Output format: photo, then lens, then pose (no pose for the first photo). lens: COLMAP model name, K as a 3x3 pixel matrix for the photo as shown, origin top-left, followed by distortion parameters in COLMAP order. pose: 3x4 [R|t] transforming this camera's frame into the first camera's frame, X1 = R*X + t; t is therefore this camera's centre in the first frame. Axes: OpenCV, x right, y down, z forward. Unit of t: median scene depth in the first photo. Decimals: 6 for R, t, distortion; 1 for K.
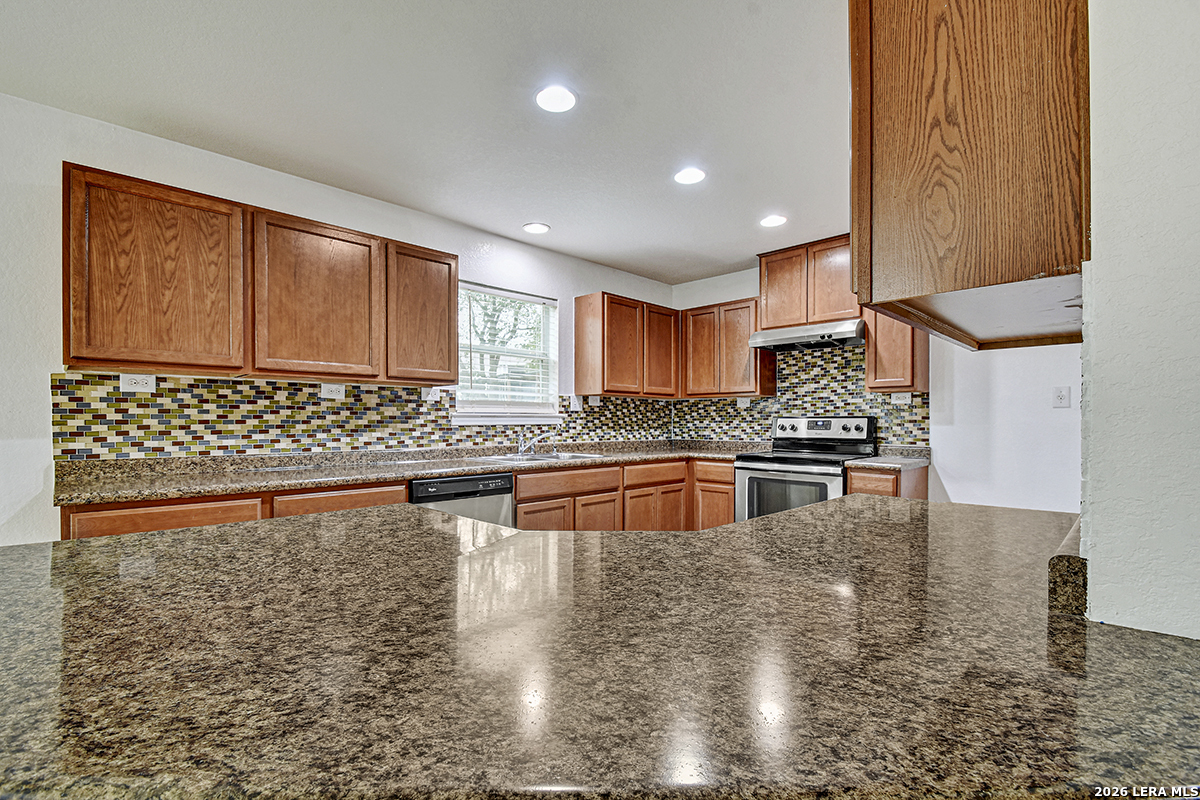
lens RADIAL K [[549.7, 0, 602.5], [0, 549.7, 423.9], [0, 0, 1]] dist [-0.004368, -0.001040]
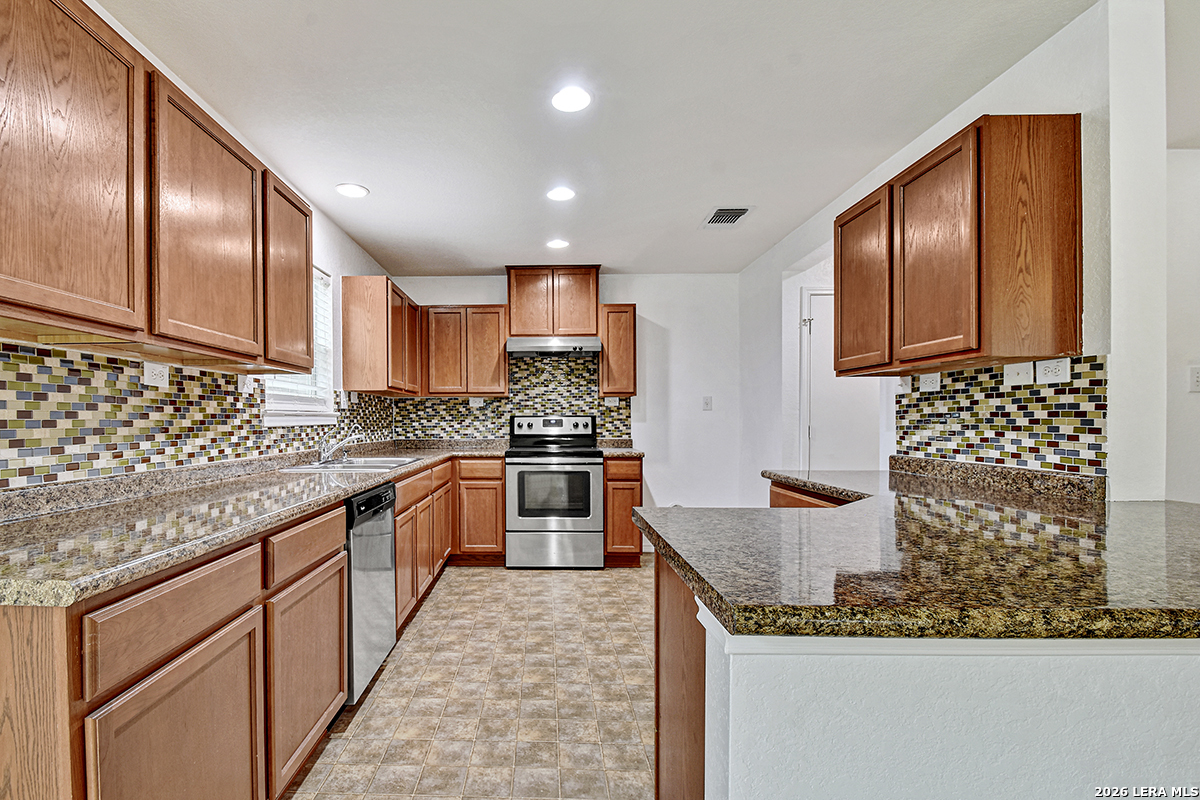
lens RADIAL K [[549.7, 0, 573.1], [0, 549.7, 421.2], [0, 0, 1]] dist [-0.004368, -0.001040]
pose [[0.720245, -0.005217, 0.693701, -0.481041], [0.007139, 0.999975, 0.000109, -0.001872], [-0.693684, 0.004873, 0.720263, 0.170131]]
